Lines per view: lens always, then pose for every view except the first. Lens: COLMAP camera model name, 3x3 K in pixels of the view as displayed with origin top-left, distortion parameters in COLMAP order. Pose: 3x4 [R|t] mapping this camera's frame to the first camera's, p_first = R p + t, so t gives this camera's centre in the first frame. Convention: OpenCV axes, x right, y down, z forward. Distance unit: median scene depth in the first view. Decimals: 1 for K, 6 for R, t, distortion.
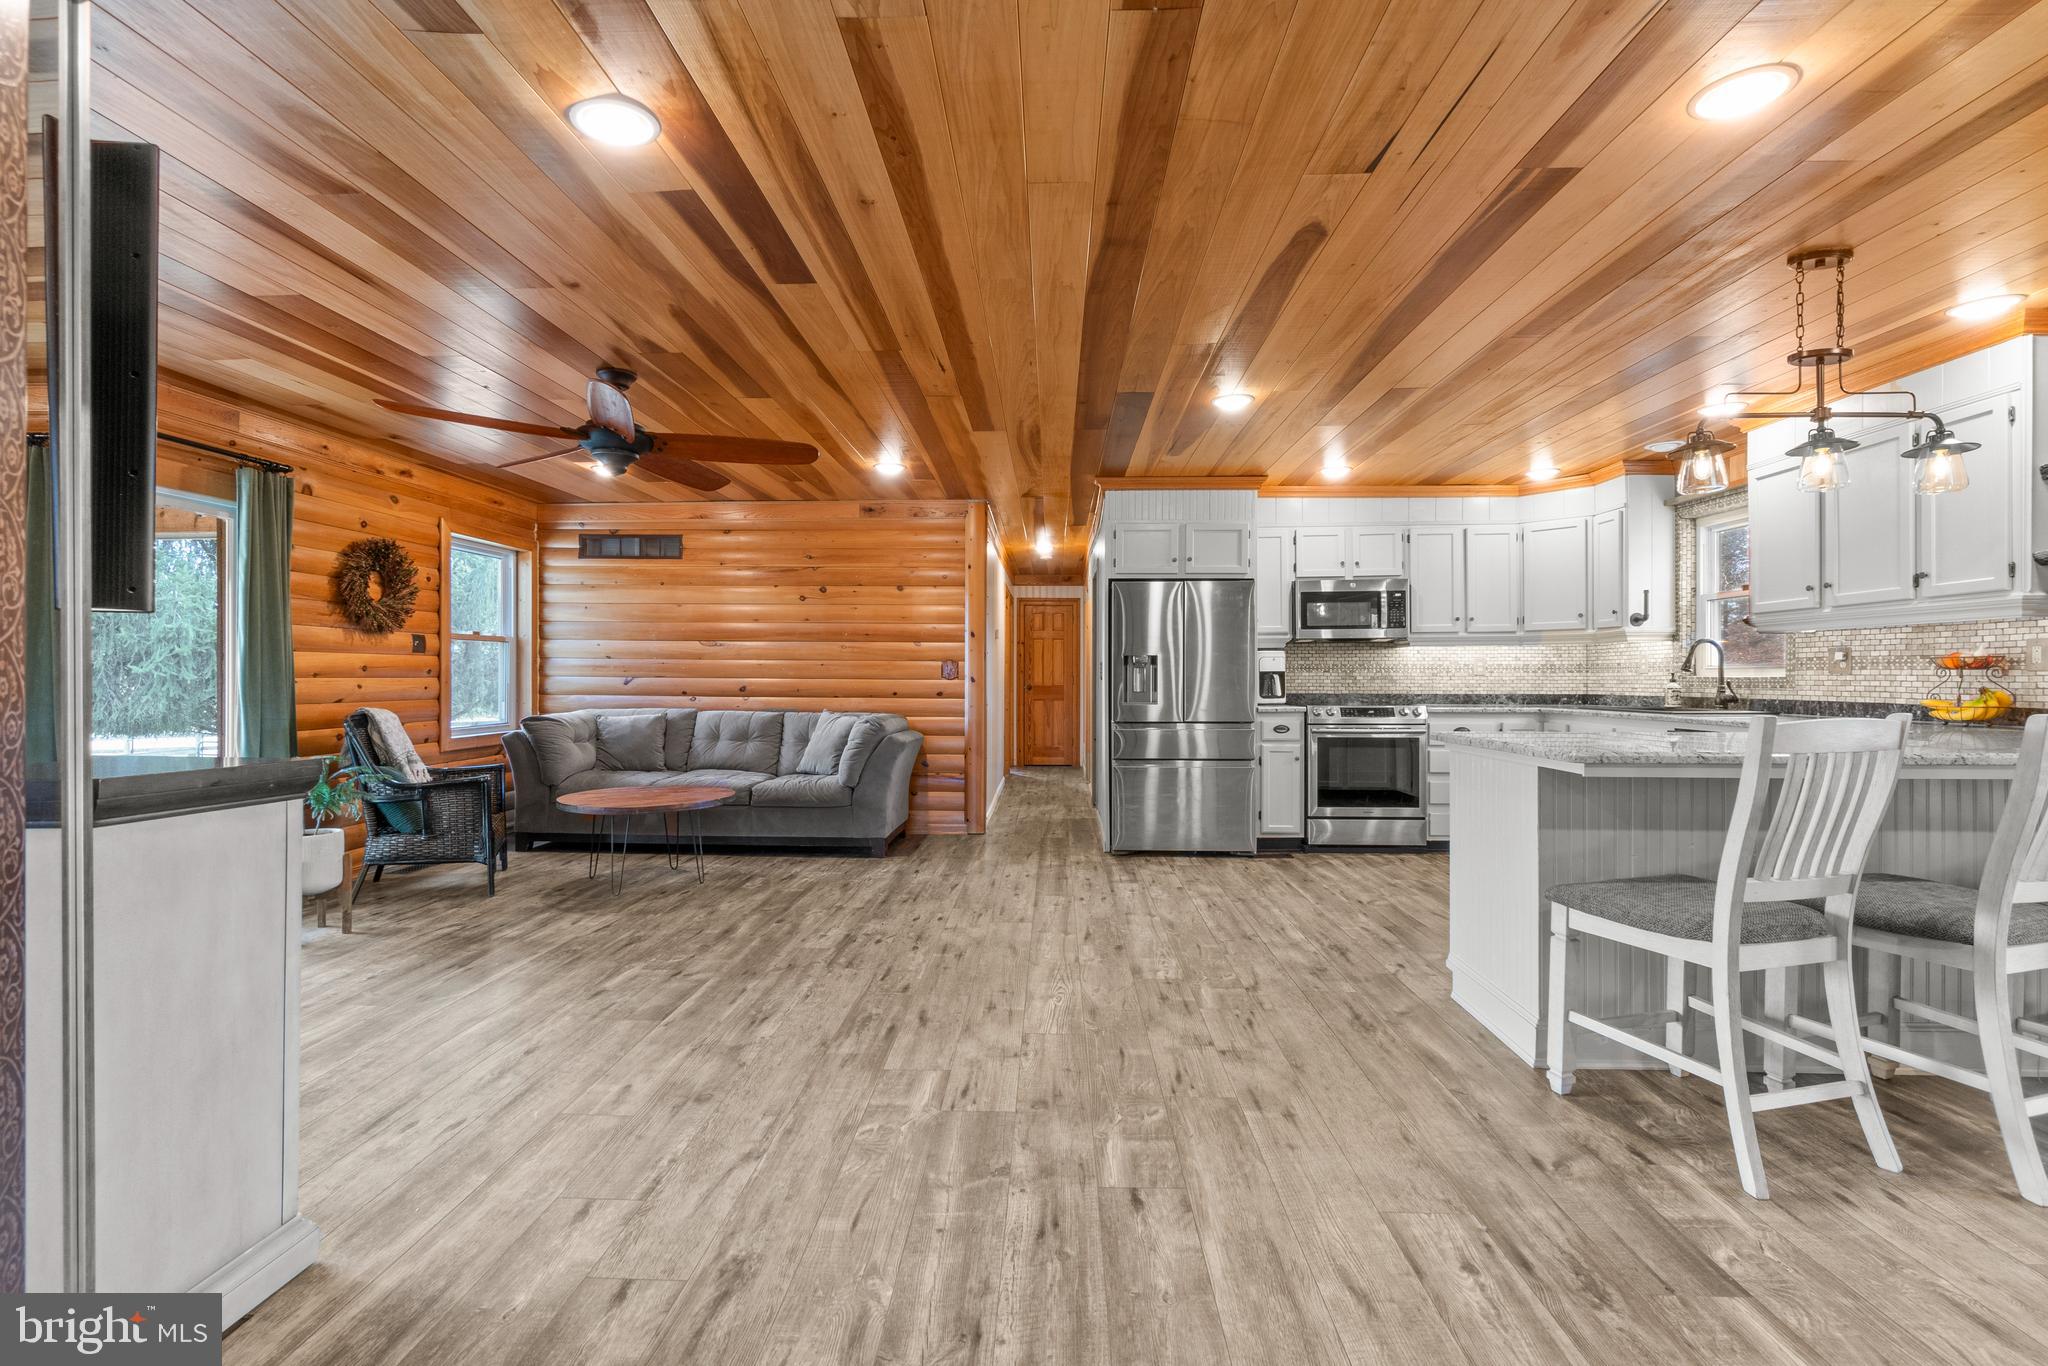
lens RADIAL K [[912.5, 0, 1018.8], [0, 912.5, 676.1], [0, 0, 1]] dist [0.001211, -0.000394]
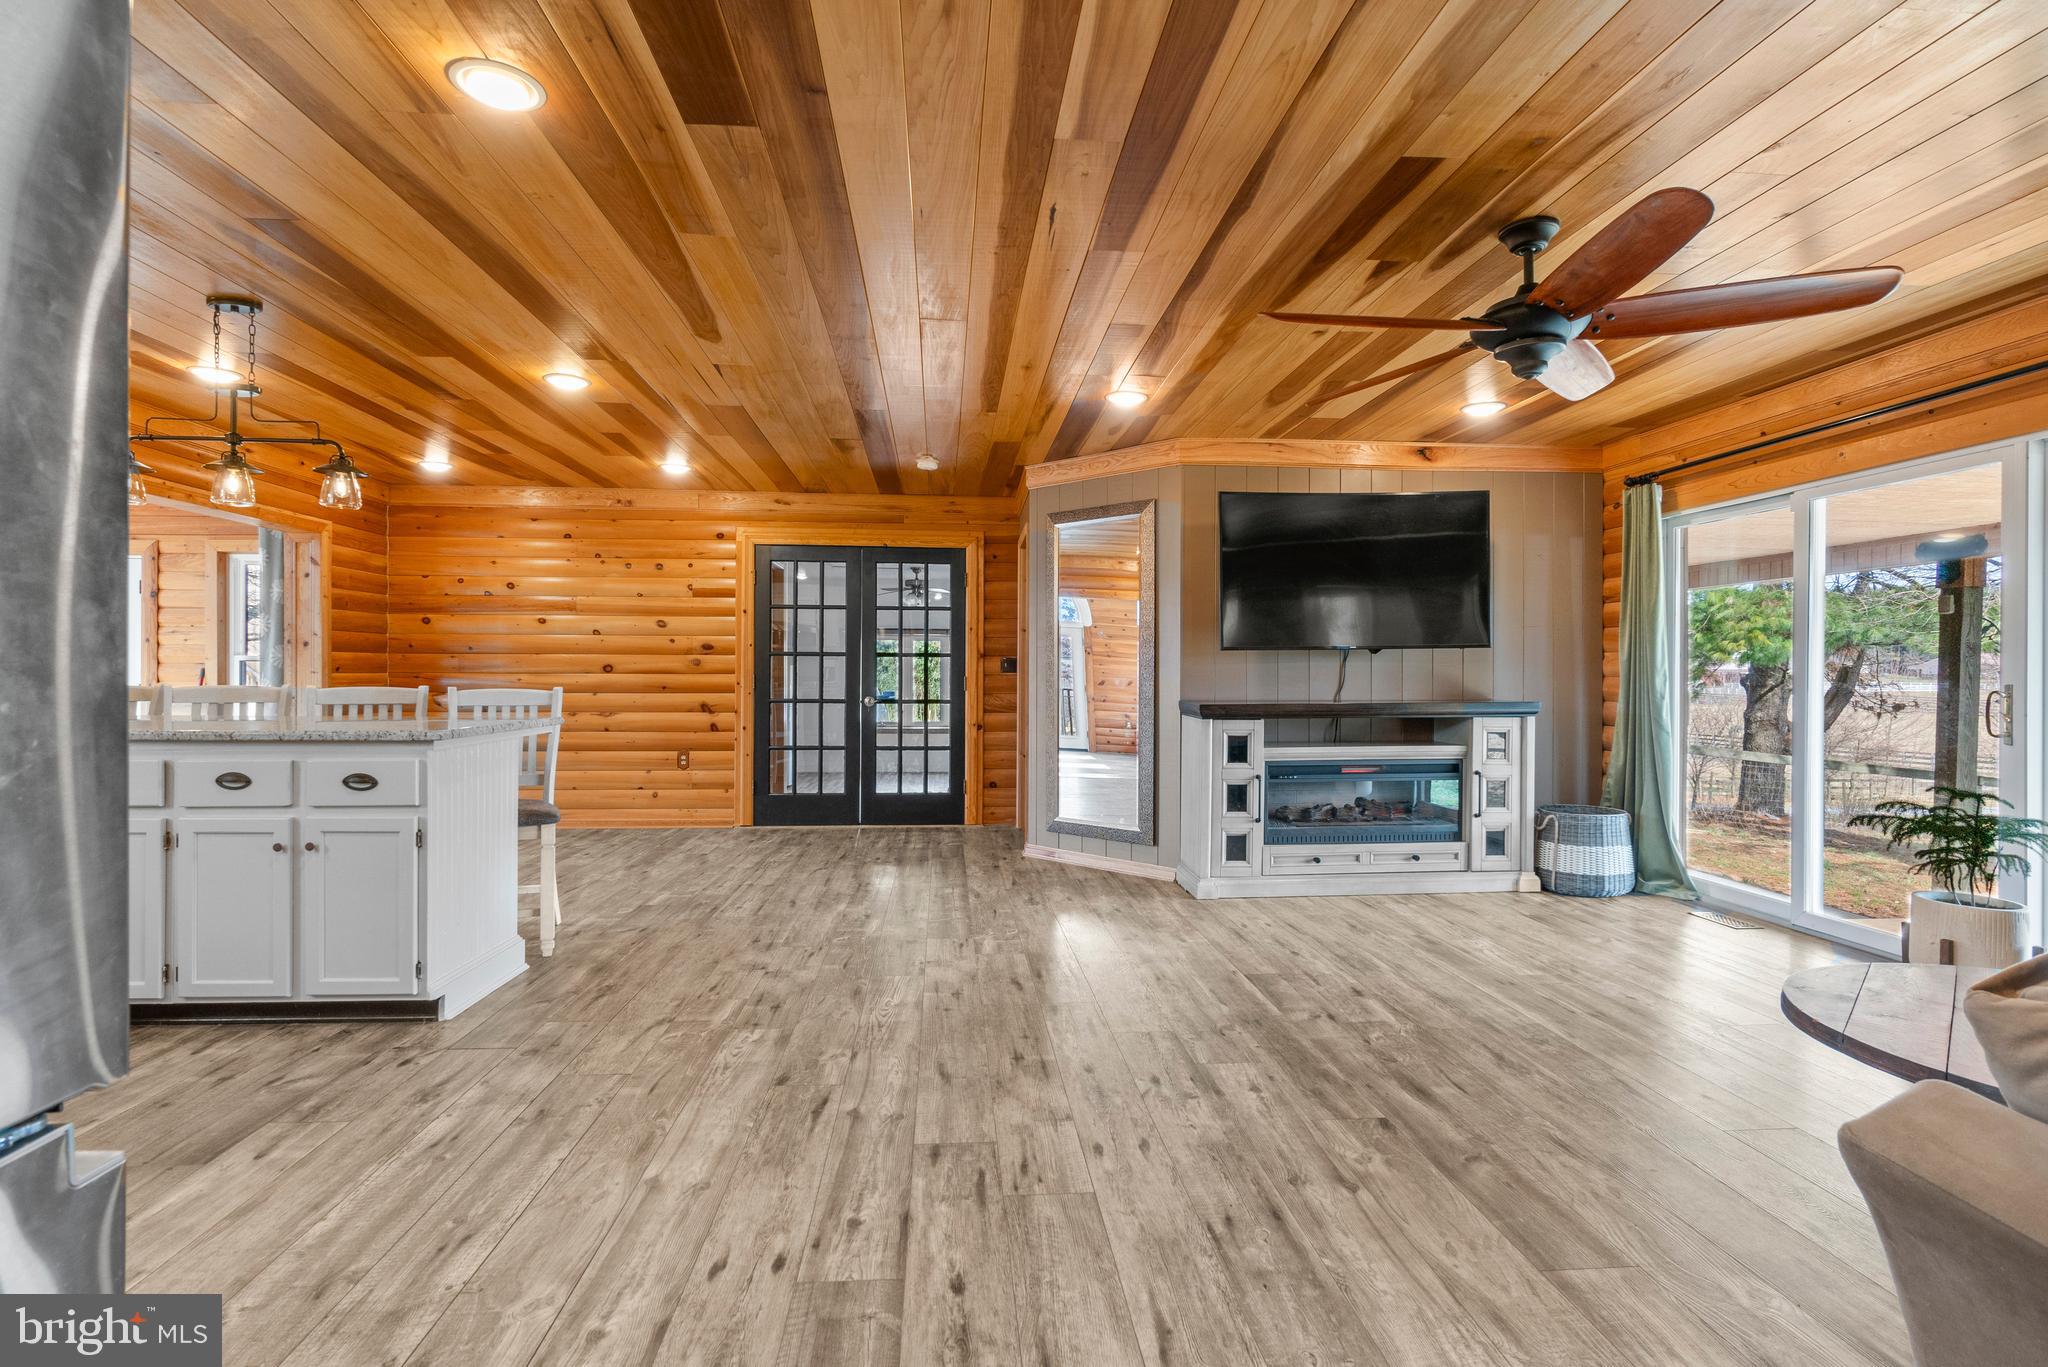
lens RADIAL K [[964.4, 0, 1017.5], [0, 964.4, 676.3], [0, 0, 1]] dist [-0.005347, -0.000101]
pose [[-0.993173, -0.005424, -0.116522, 0.016960], [-0.005607, 0.999984, 0.001242, 0.003997], [0.116513, 0.001887, -0.993187, 1.213379]]
